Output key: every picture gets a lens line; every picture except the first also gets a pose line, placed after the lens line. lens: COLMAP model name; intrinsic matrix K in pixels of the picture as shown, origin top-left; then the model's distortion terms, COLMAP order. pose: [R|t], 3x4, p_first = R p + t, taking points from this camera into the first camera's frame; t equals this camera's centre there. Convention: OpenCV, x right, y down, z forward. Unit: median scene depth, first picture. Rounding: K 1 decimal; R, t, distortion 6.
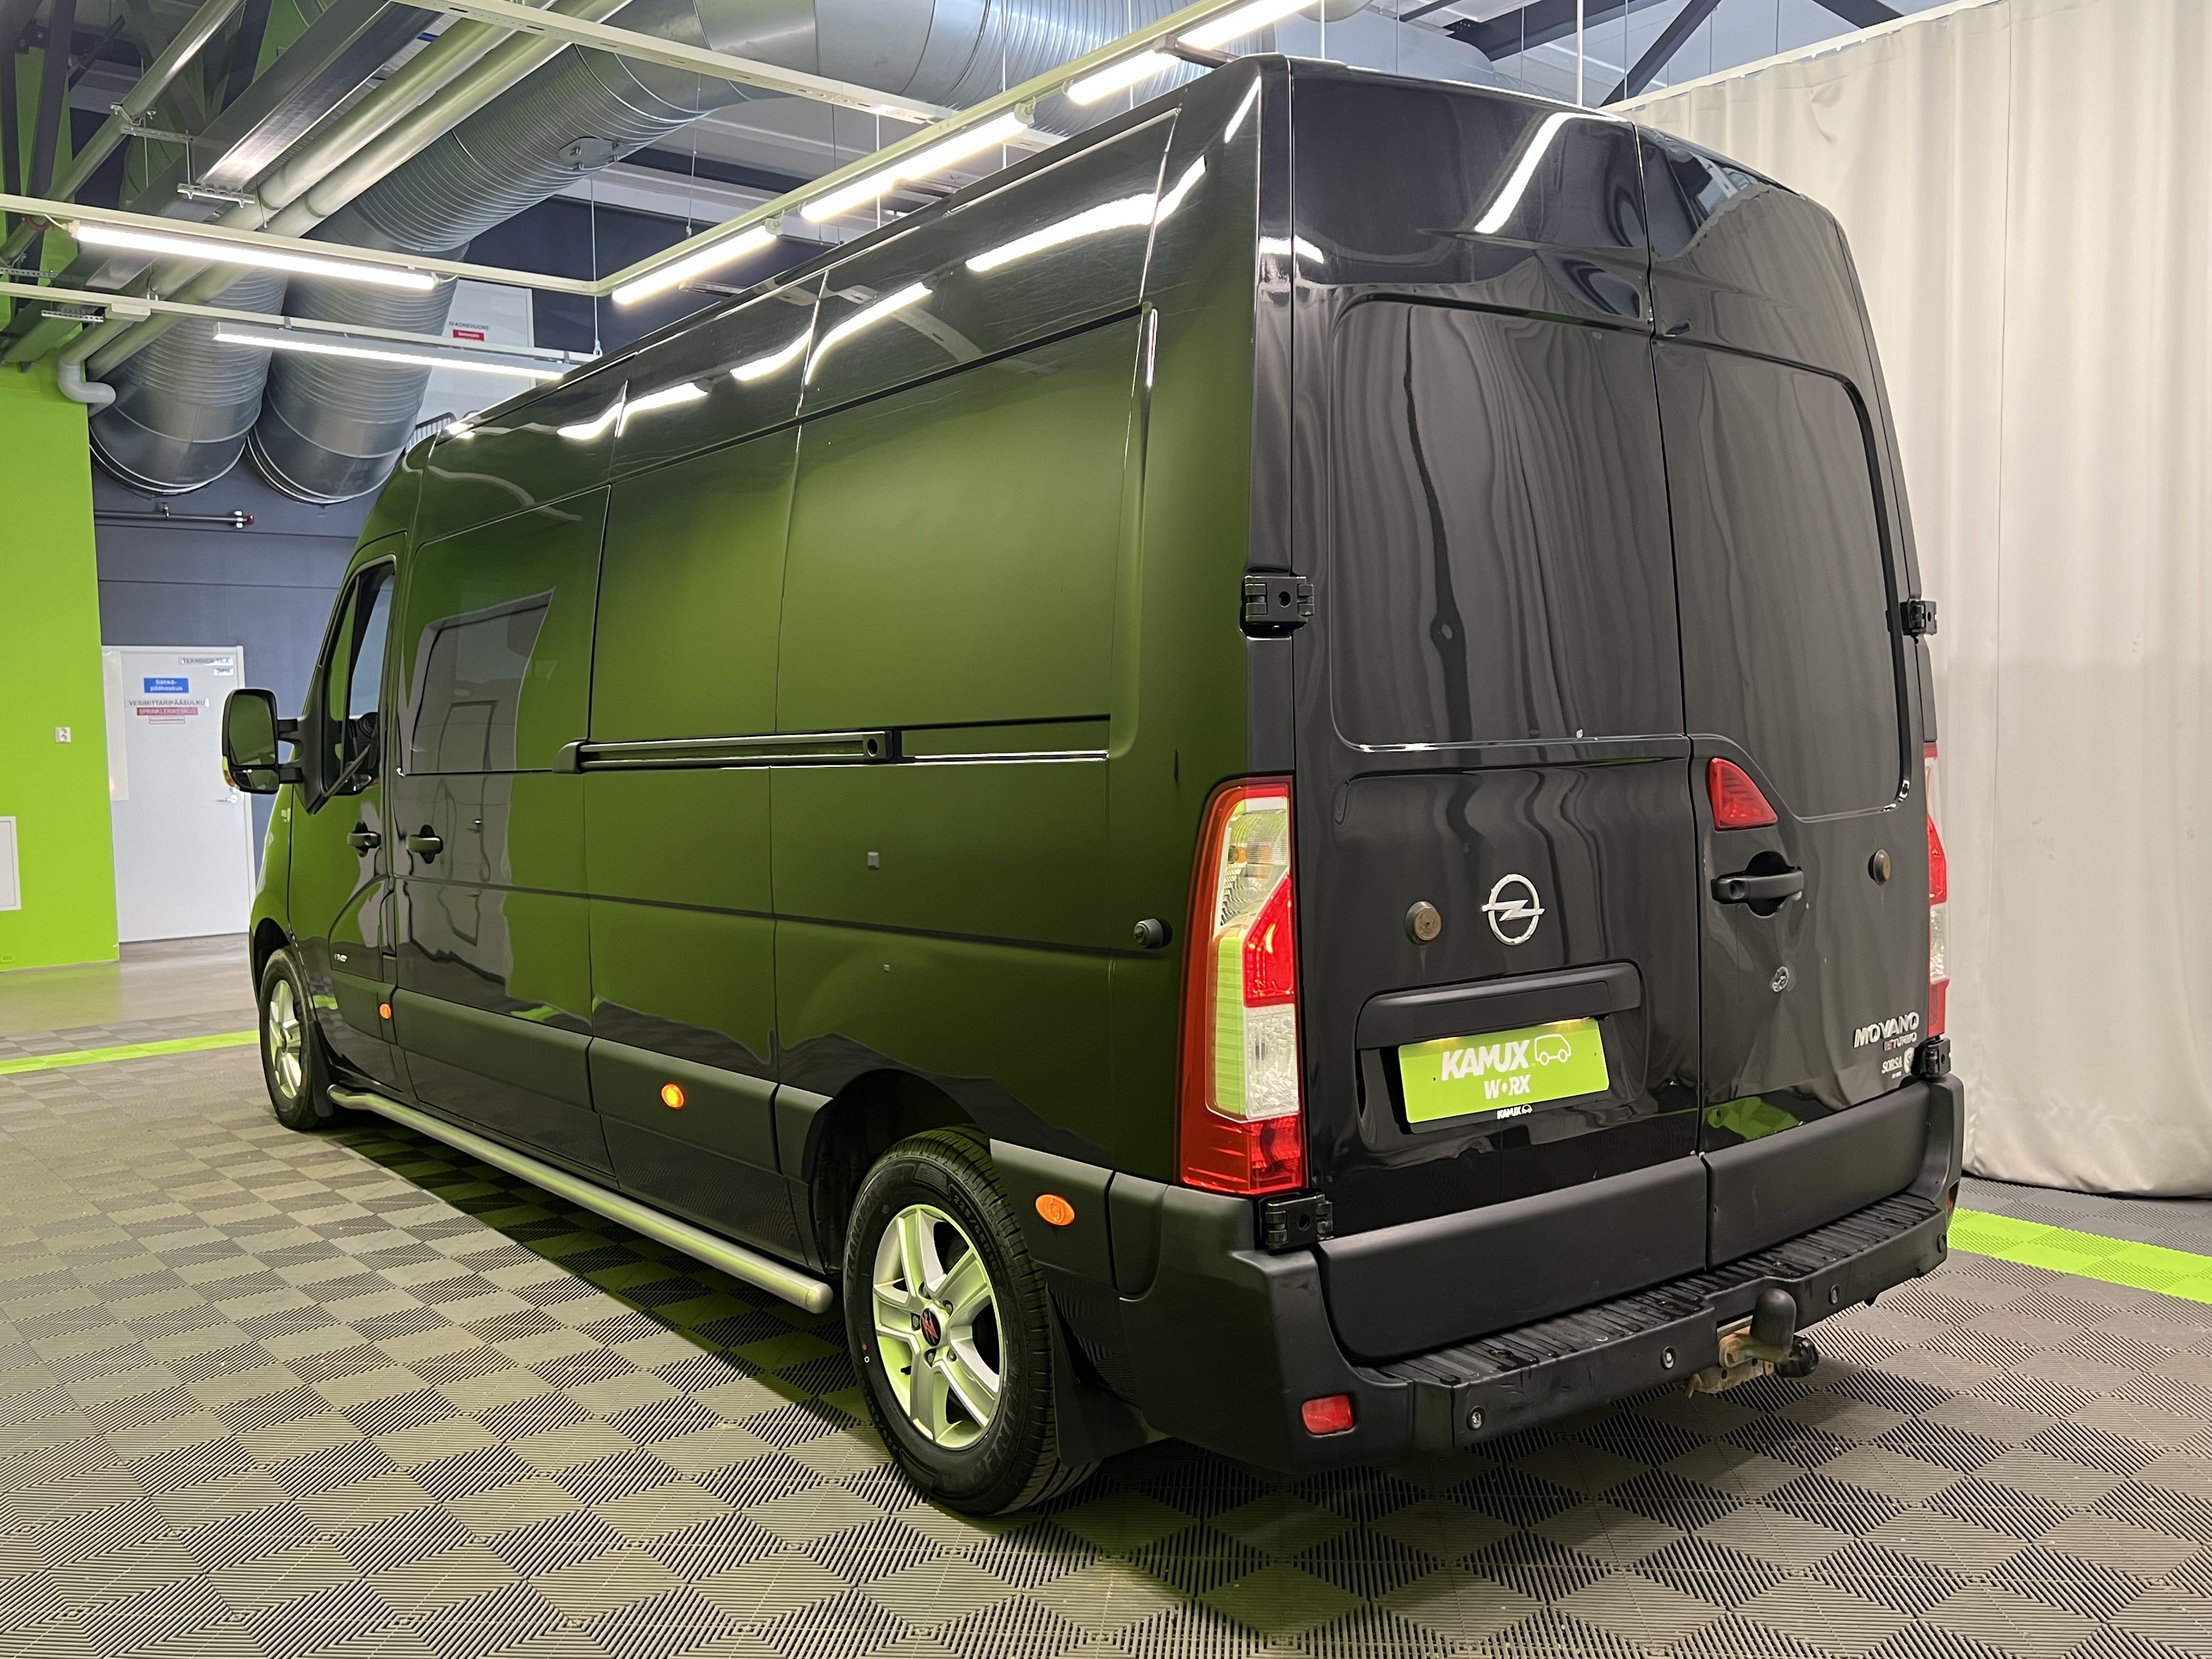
lens RADIAL K [[1830.3, 0, 1106.0], [0, 1830.3, 829.5], [0, 0, 1]] dist [0.025951, -0.001029]
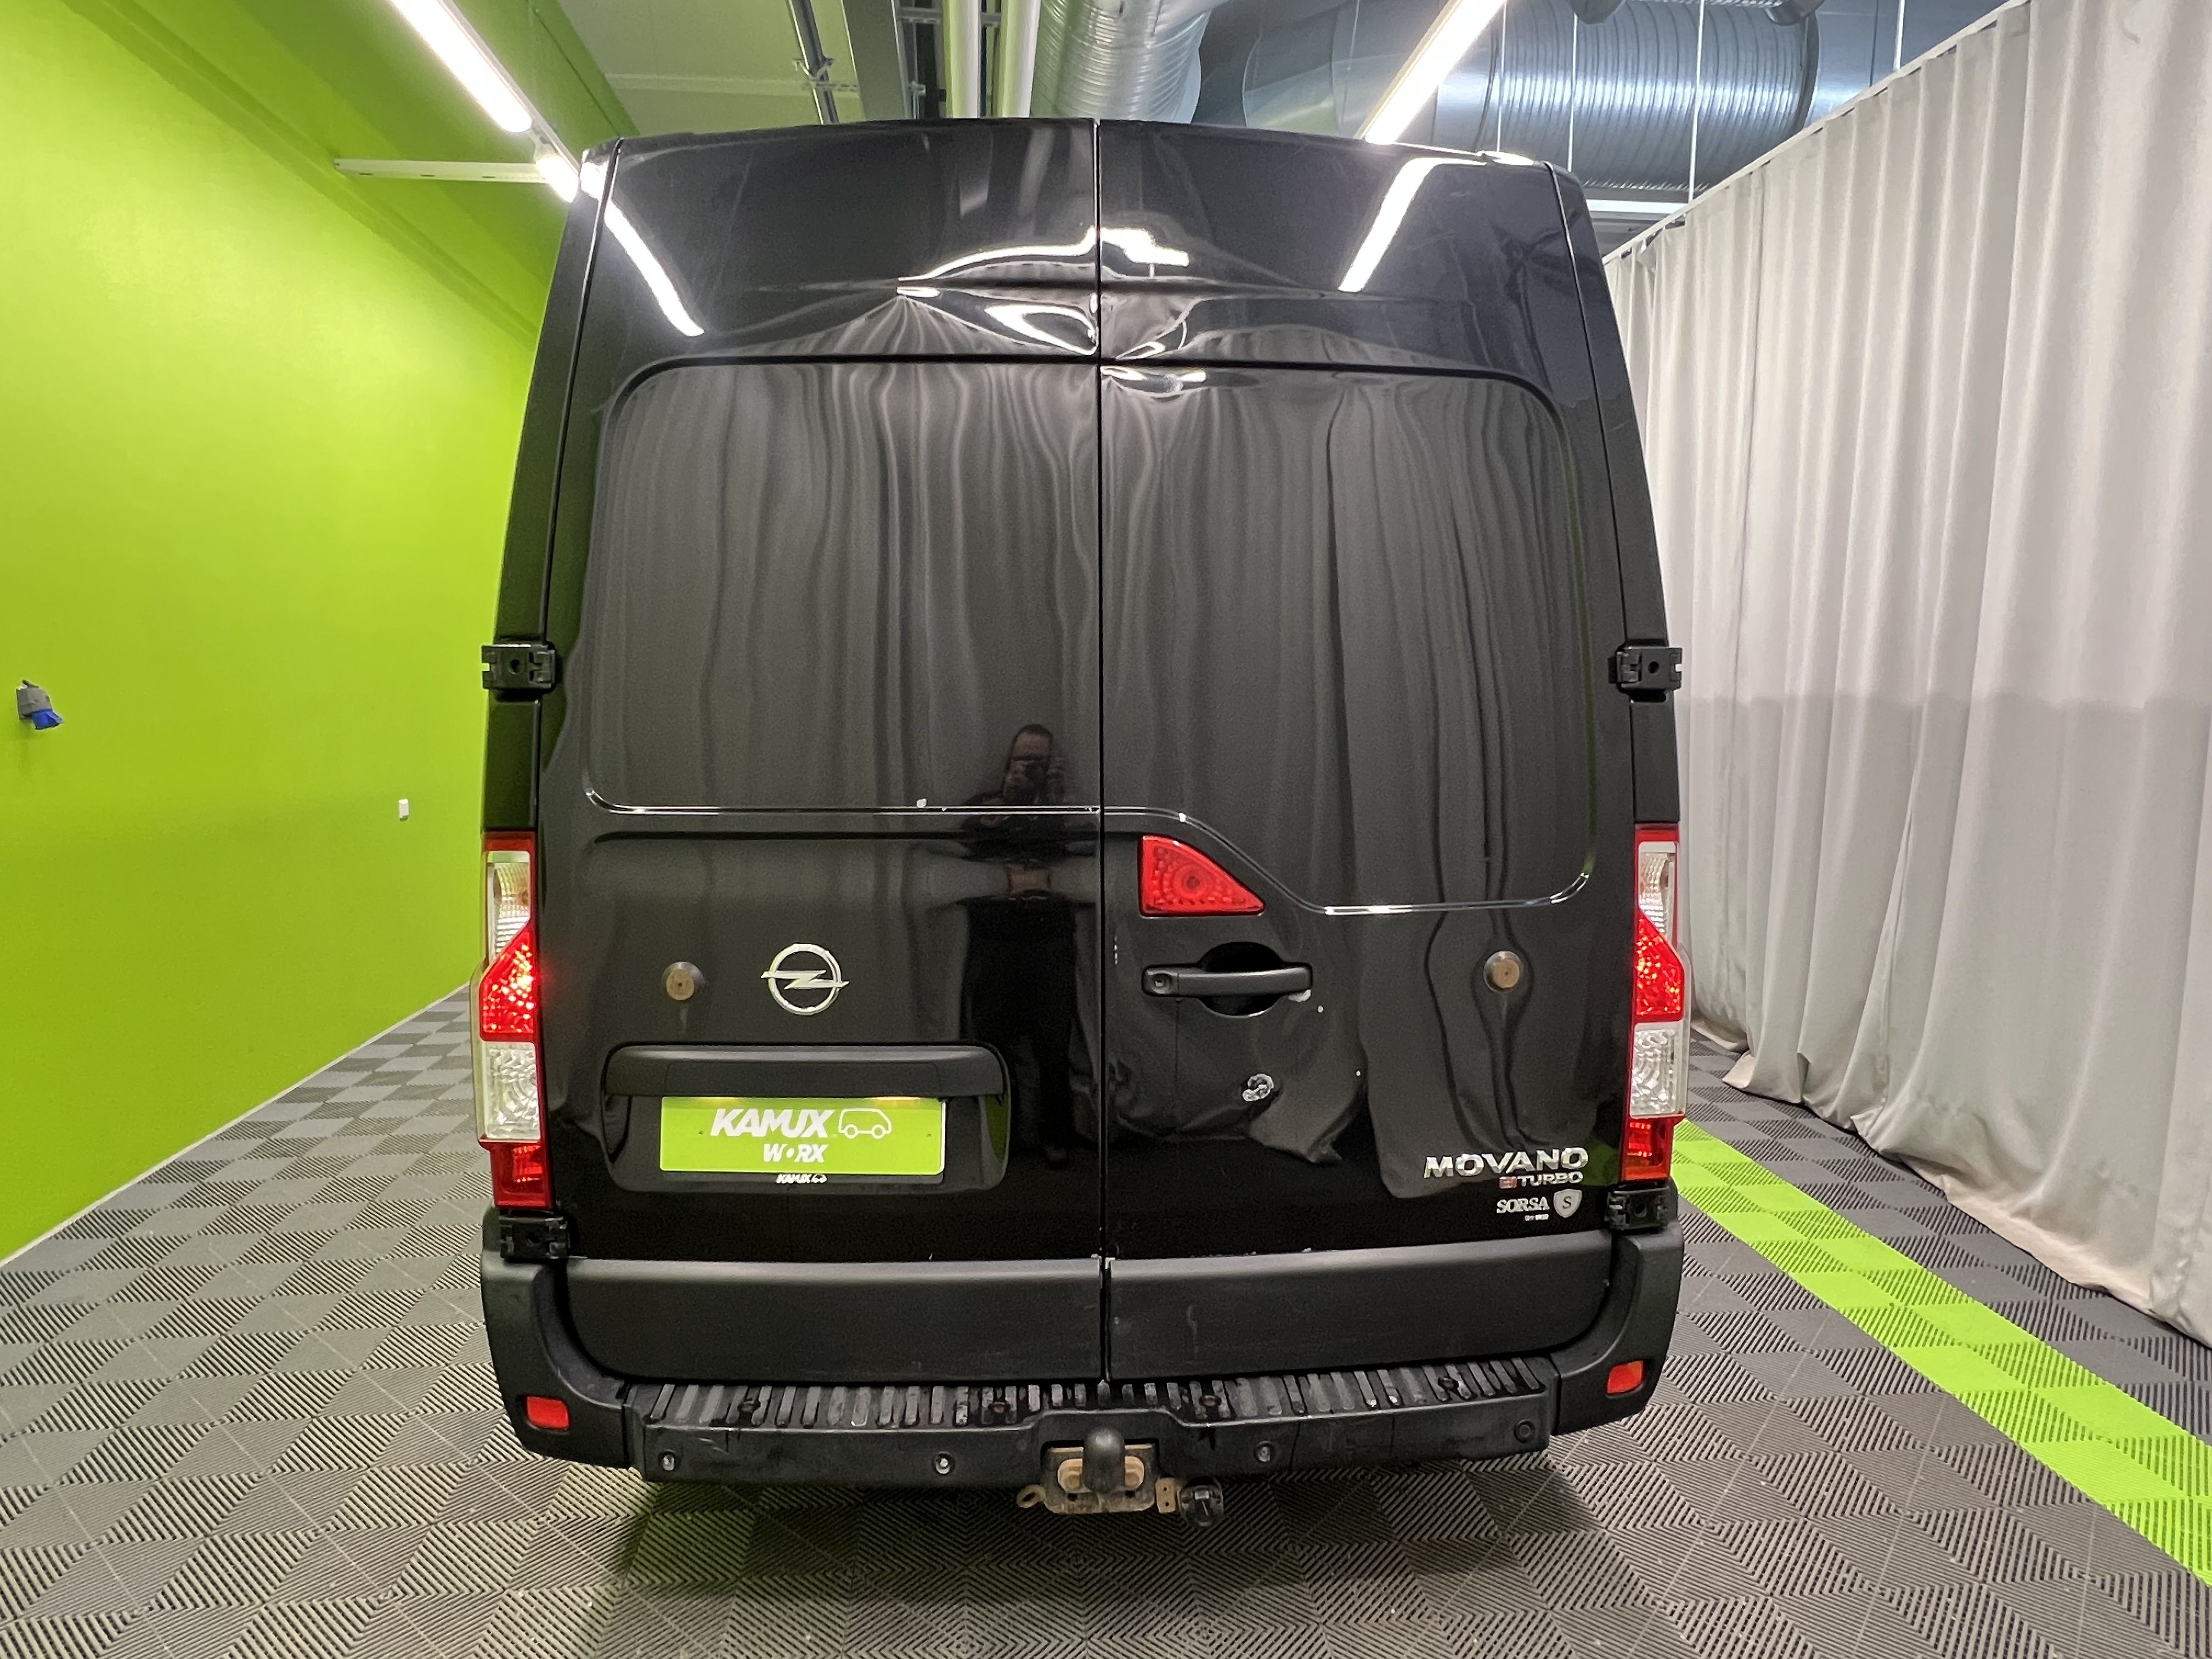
lens RADIAL K [[1285.1, 0, 1012.2], [0, 1285.1, 871.7], [0, 0, 1]] dist [-0.003056, -0.001546]
pose [[0.816534, 0.087746, -0.570590, 0.695409], [-0.045196, 0.995064, 0.088345, -0.079365], [0.575526, -0.046349, 0.816469, 0.495709]]
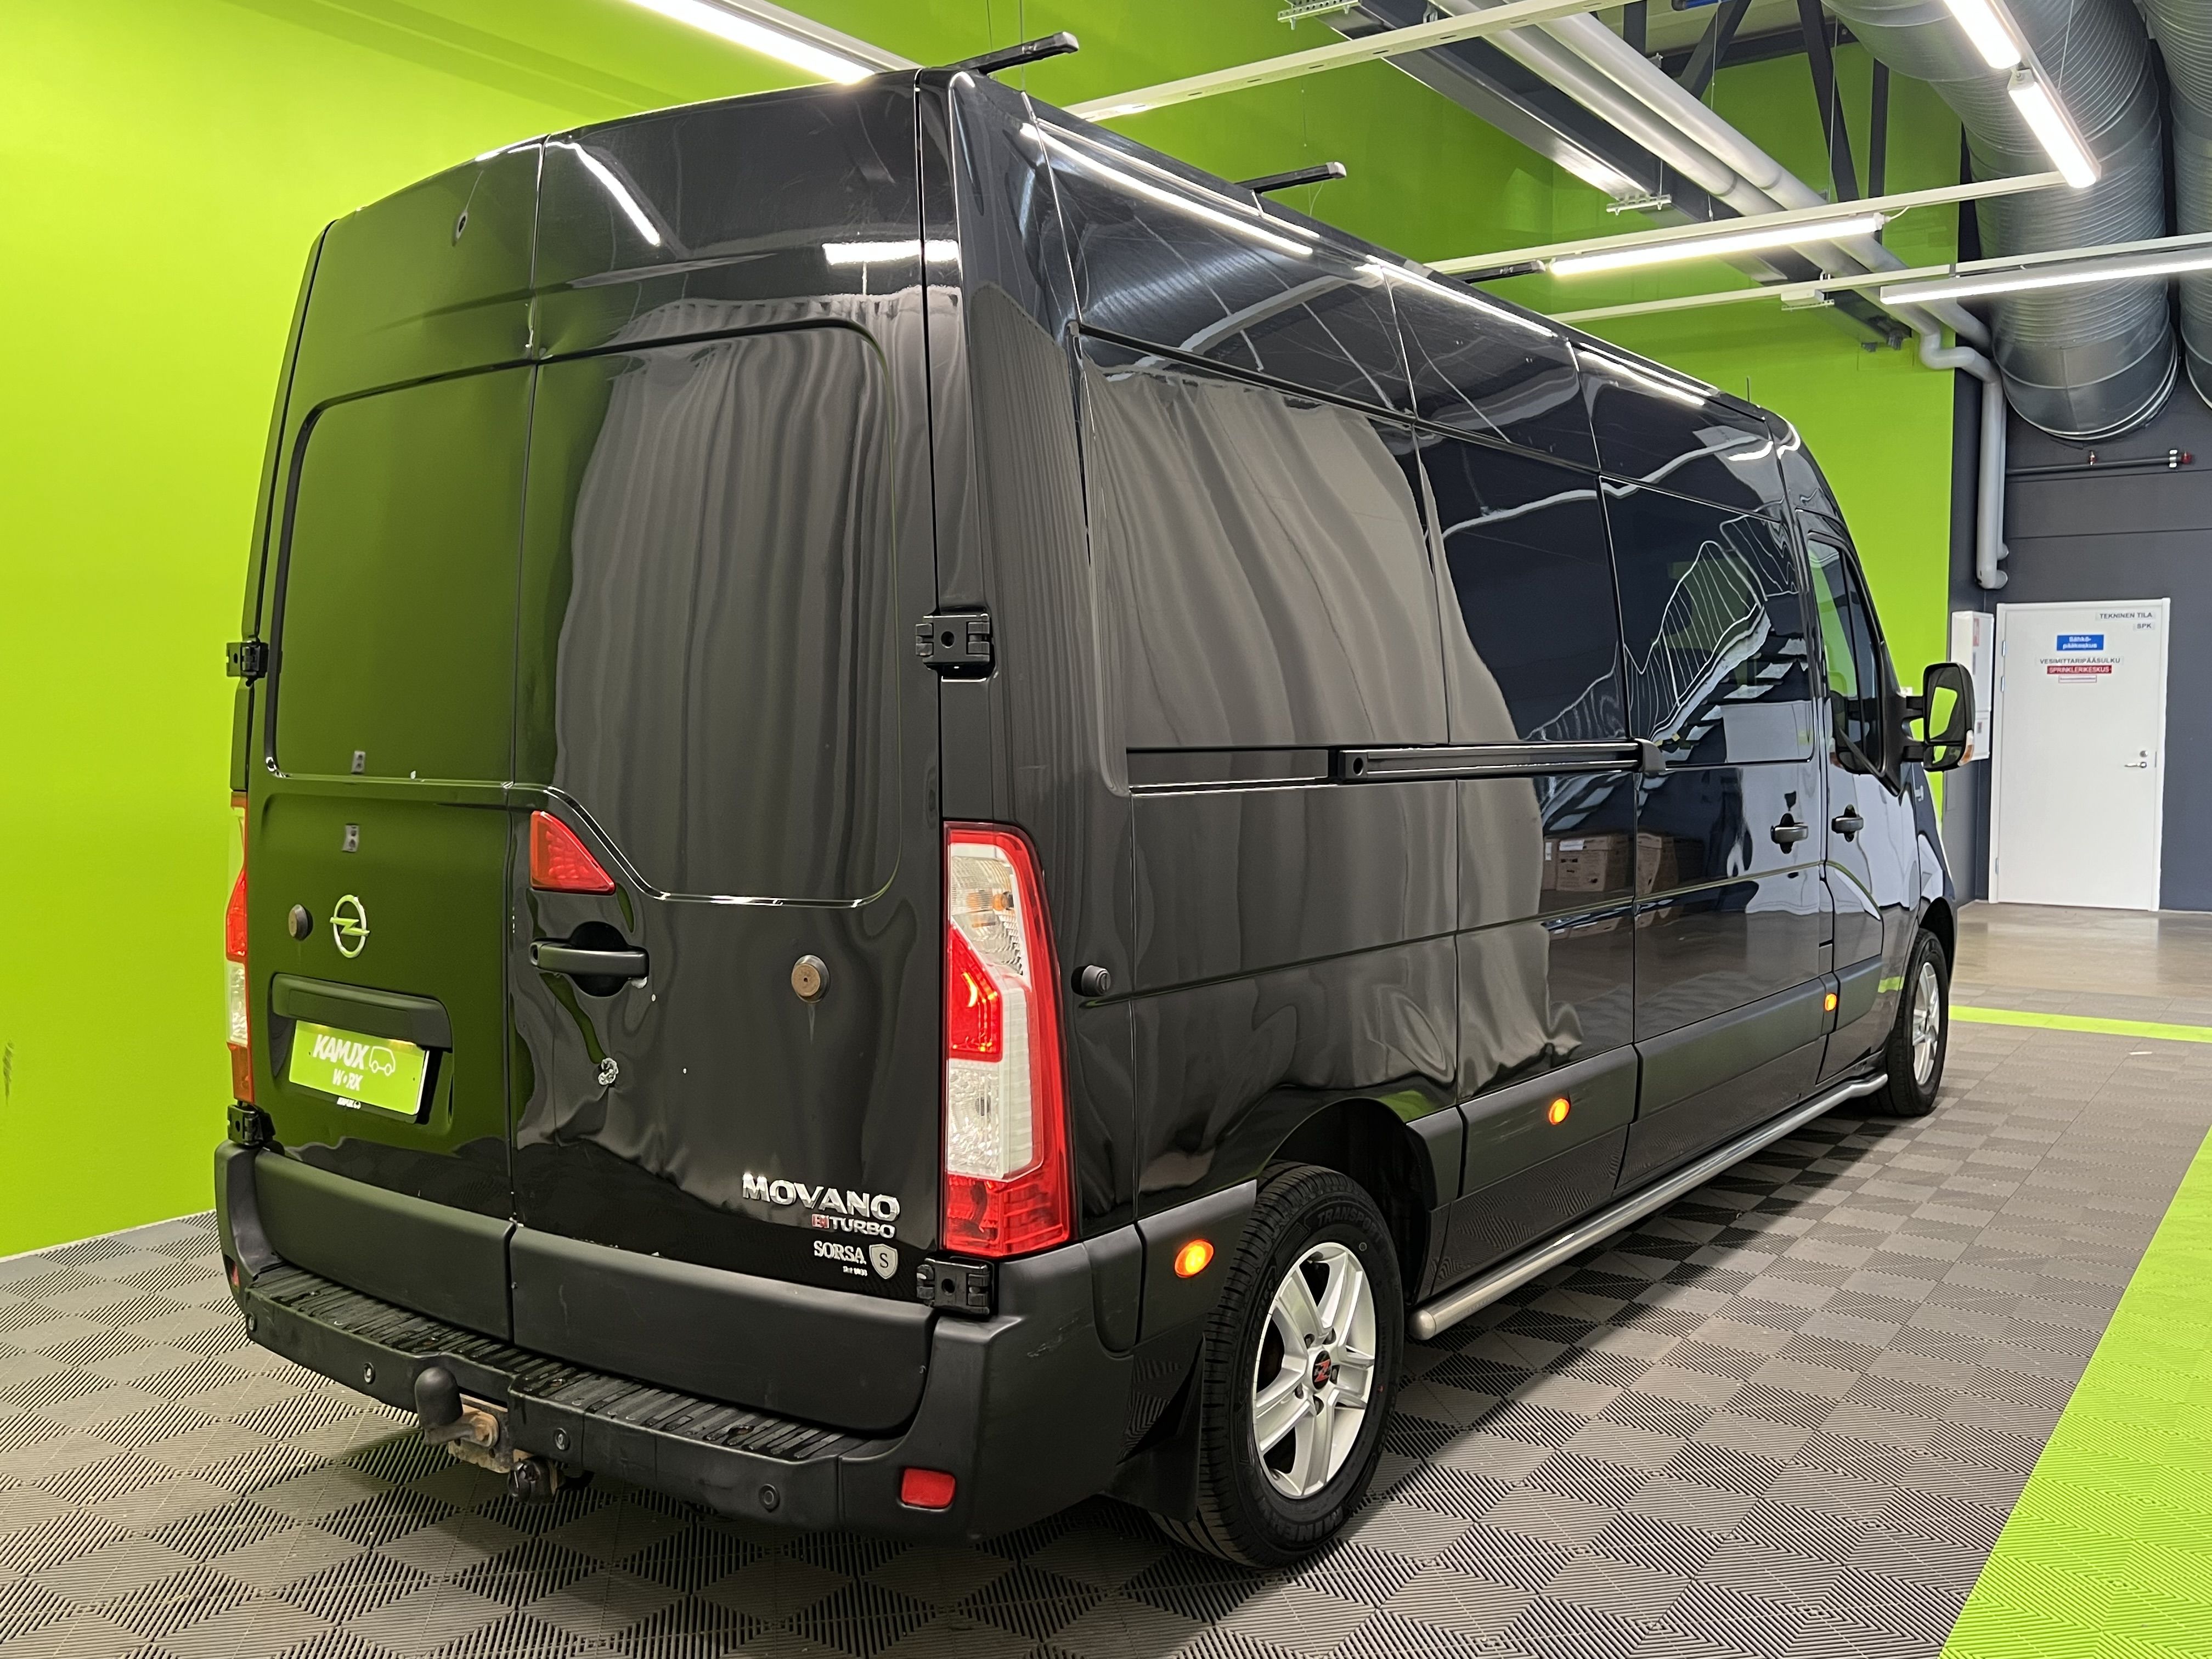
lens RADIAL K [[1918.7, 0, 1106.0], [0, 1918.7, 829.5], [0, 0, 1]] dist [-0.000678, 0.002694]
pose [[0.271807, 0.083145, -0.958753, 1.462254], [-0.051529, 0.996089, 0.071774, -0.123462], [0.960971, 0.029895, 0.275028, 1.107563]]
